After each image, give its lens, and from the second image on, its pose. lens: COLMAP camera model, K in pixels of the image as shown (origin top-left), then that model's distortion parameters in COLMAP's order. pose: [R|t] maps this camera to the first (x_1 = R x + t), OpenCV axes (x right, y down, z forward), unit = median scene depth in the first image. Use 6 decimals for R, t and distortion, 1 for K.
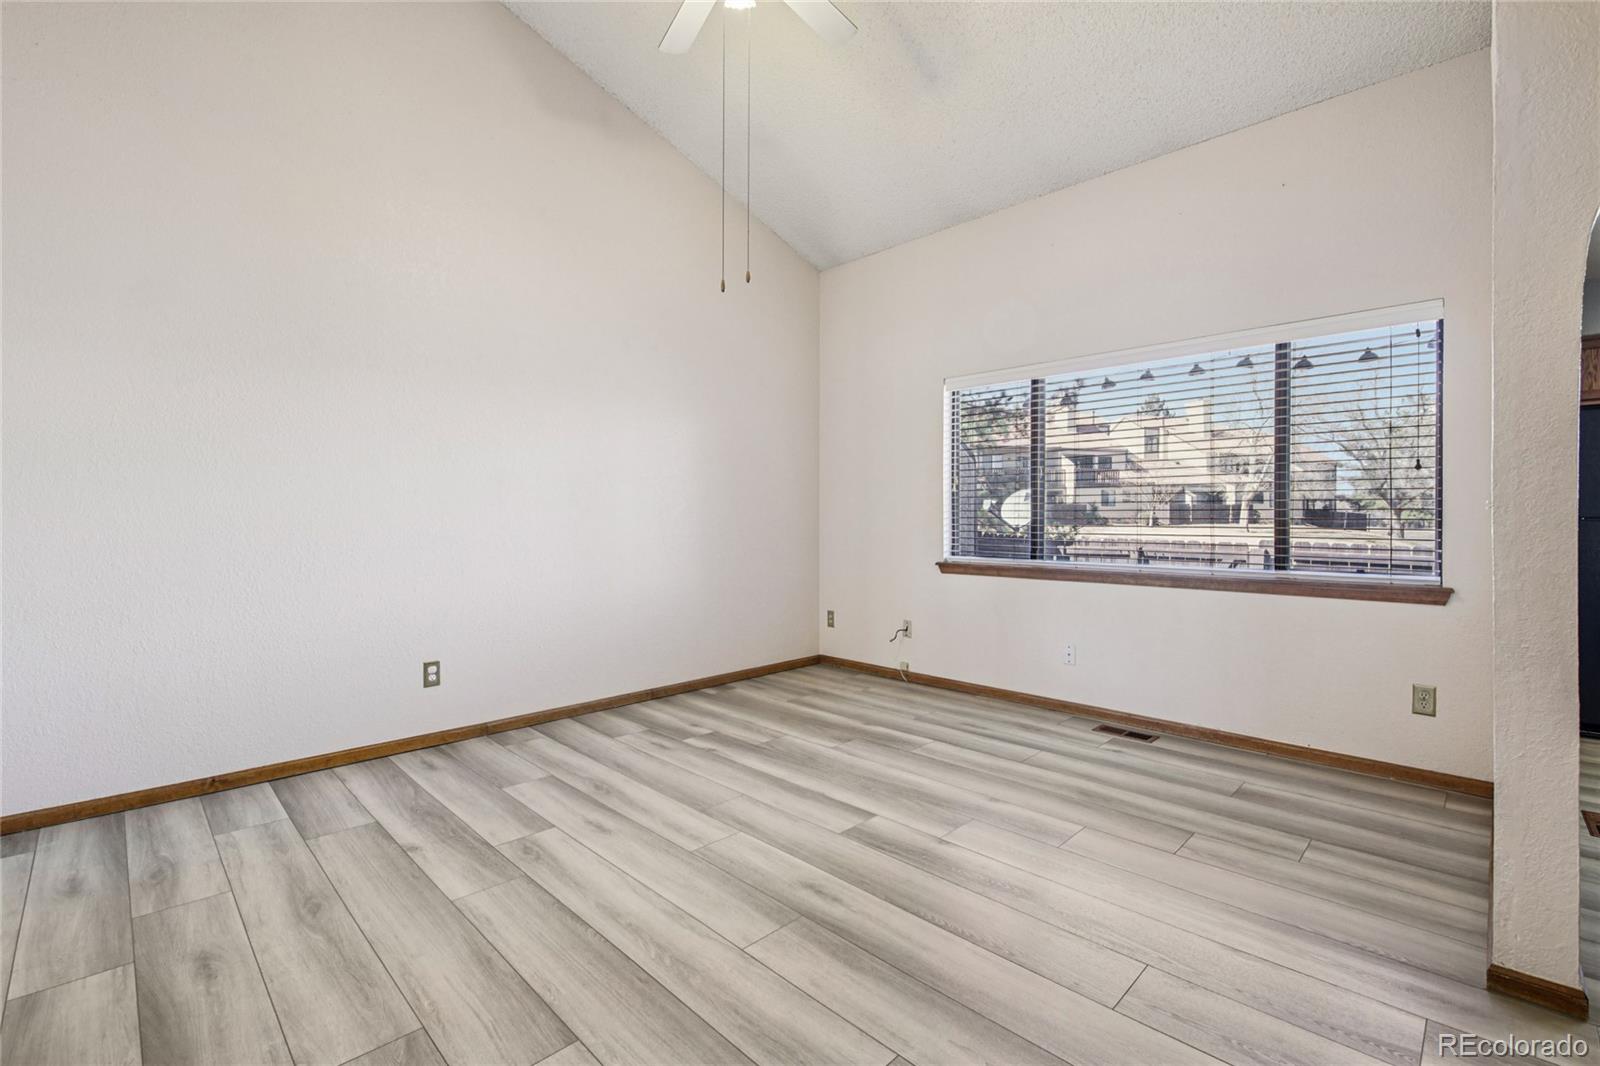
lens RADIAL K [[697.8, 0, 805.4], [0, 697.8, 526.2], [0, 0, 1]] dist [0.000833, -0.010271]
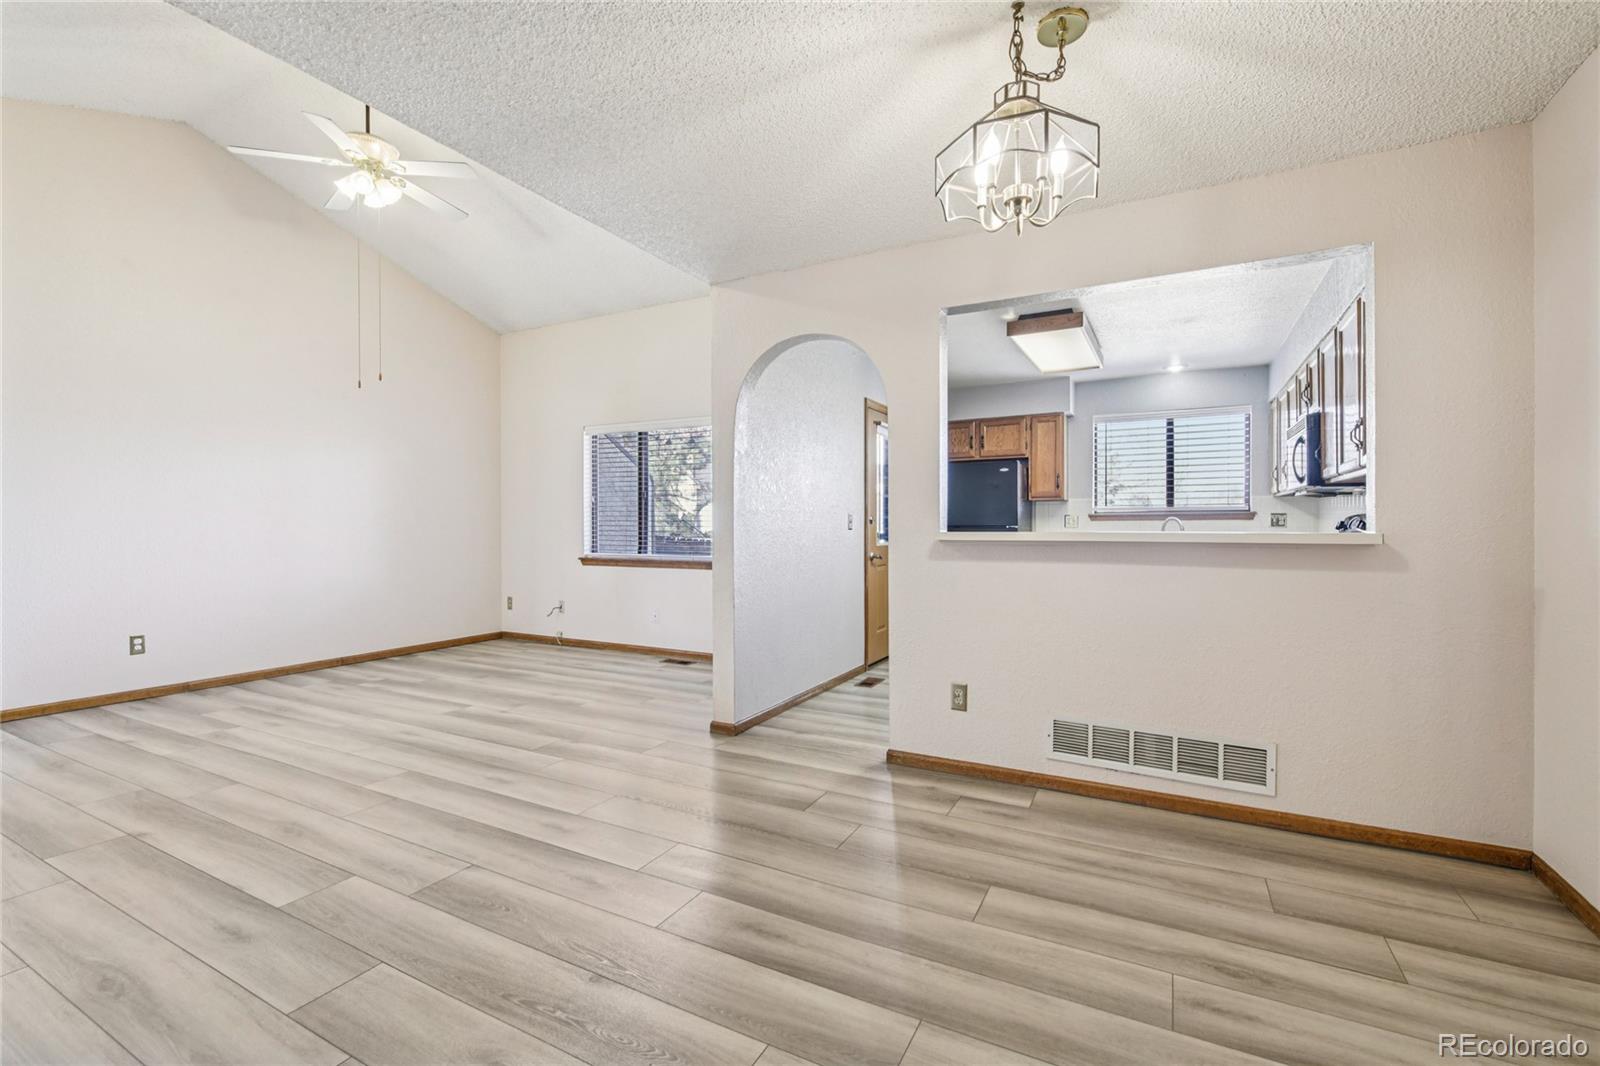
lens RADIAL K [[694.4, 0, 800.0], [0, 694.4, 533.0], [0, 0, 1]] dist [0.003533, -0.000383]
pose [[0.958850, -0.003888, 0.283888, 0.374826], [0.003640, 0.999992, 0.001400, 0.003539], [-0.283891, -0.000309, 0.958856, -0.792173]]
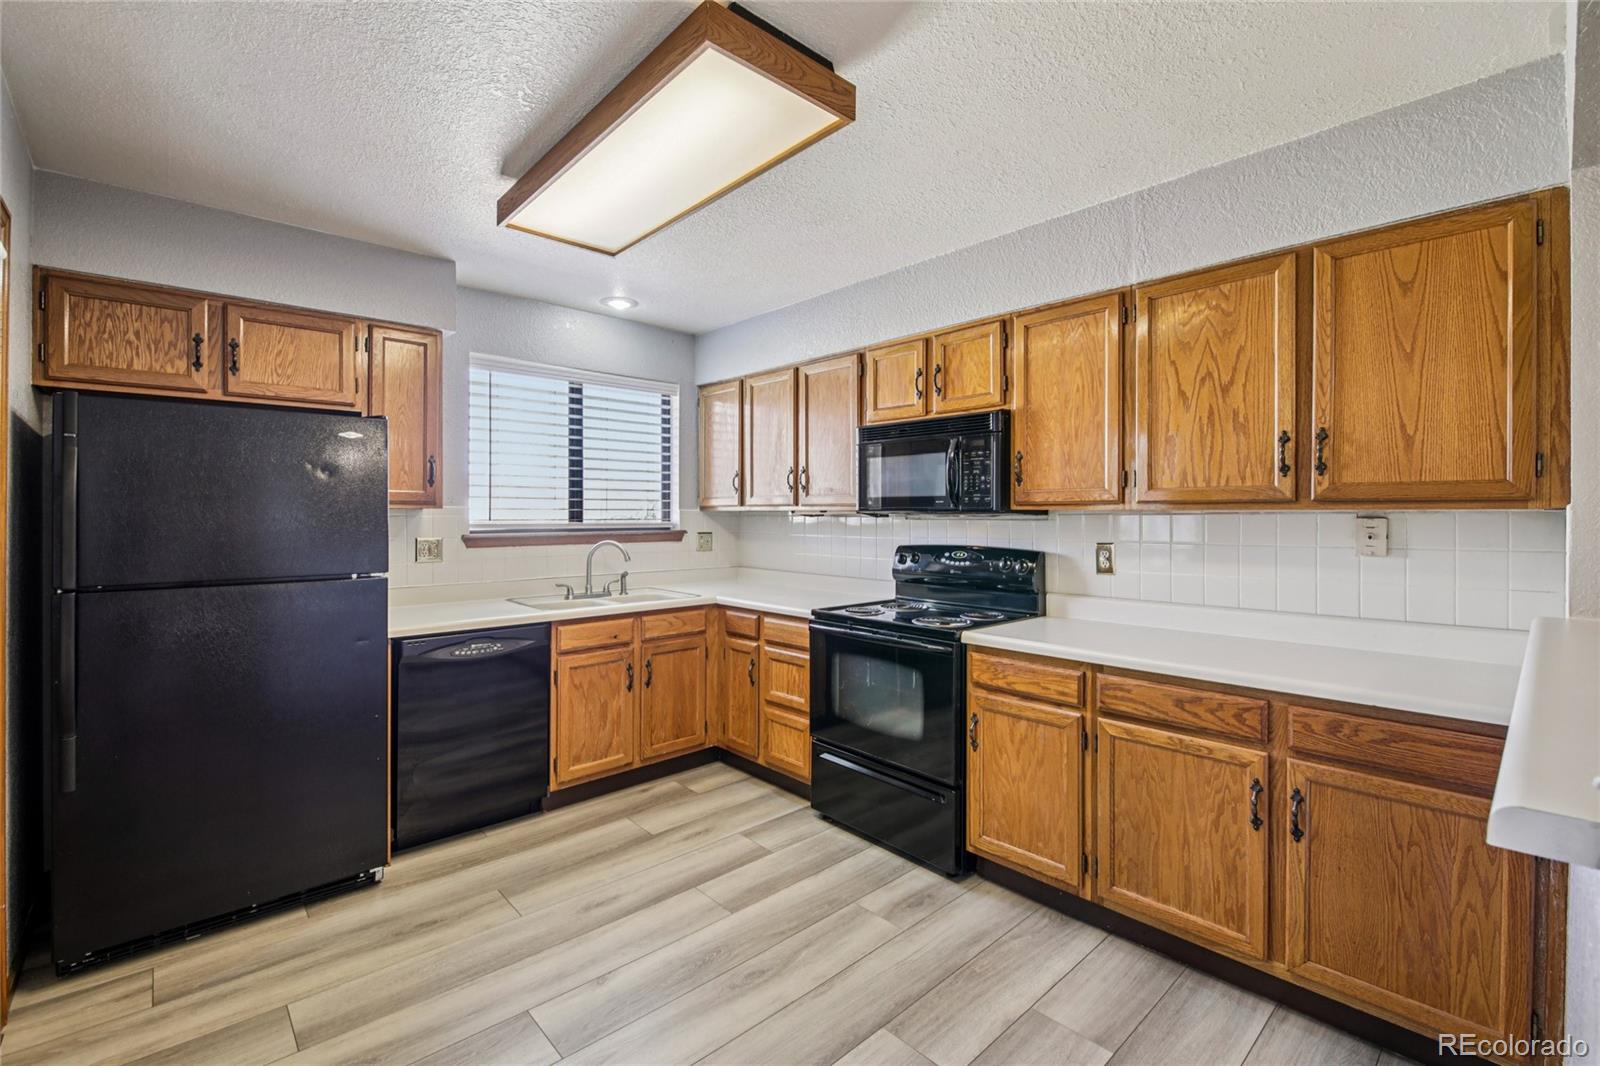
lens RADIAL K [[692.0, 0, 791.1], [0, 692.0, 517.6], [0, 0, 1]] dist [0.001390, -0.006552]
pose [[0.058806, -0.002743, 0.998266, 0.769604], [0.006031, 0.999979, 0.002392, -0.083721], [-0.998251, 0.005880, 0.058821, 0.522917]]
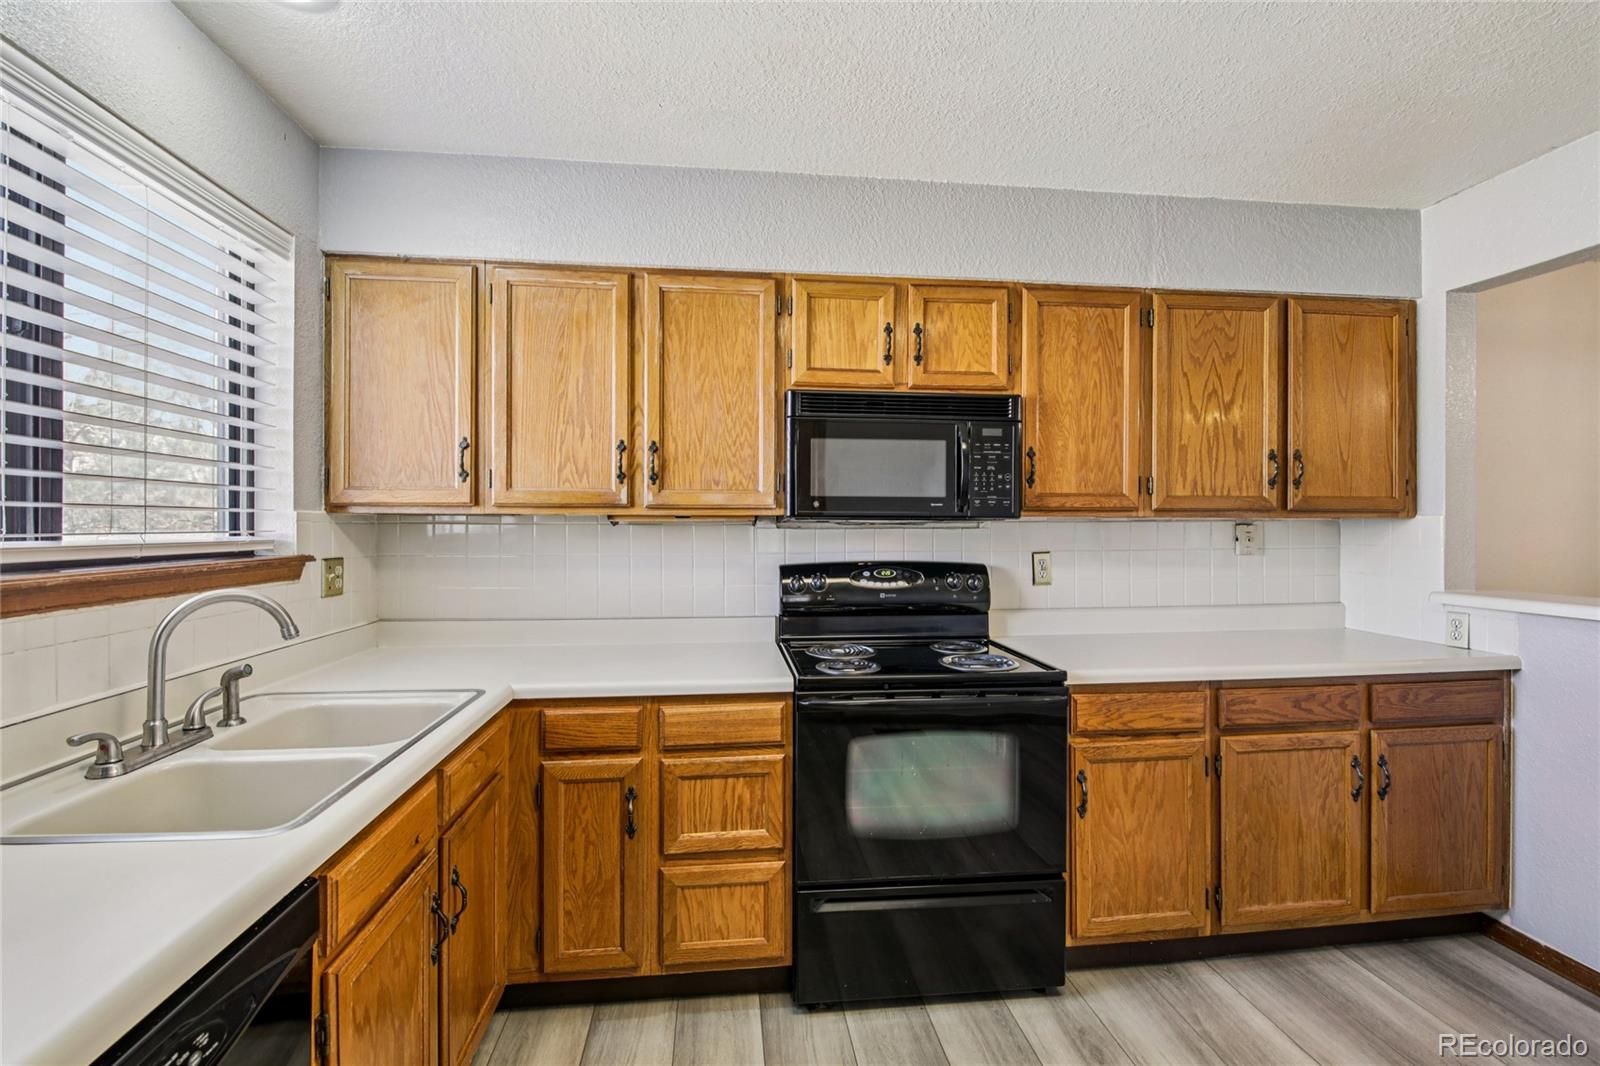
lens RADIAL K [[688.6, 0, 788.3], [0, 688.6, 527.4], [0, 0, 1]] dist [0.006492, -0.009176]
pose [[-0.773118, -0.000221, 0.634262, 1.475065], [0.005144, 0.999965, 0.006618, -0.084075], [-0.634241, 0.008379, -0.773090, 1.092552]]
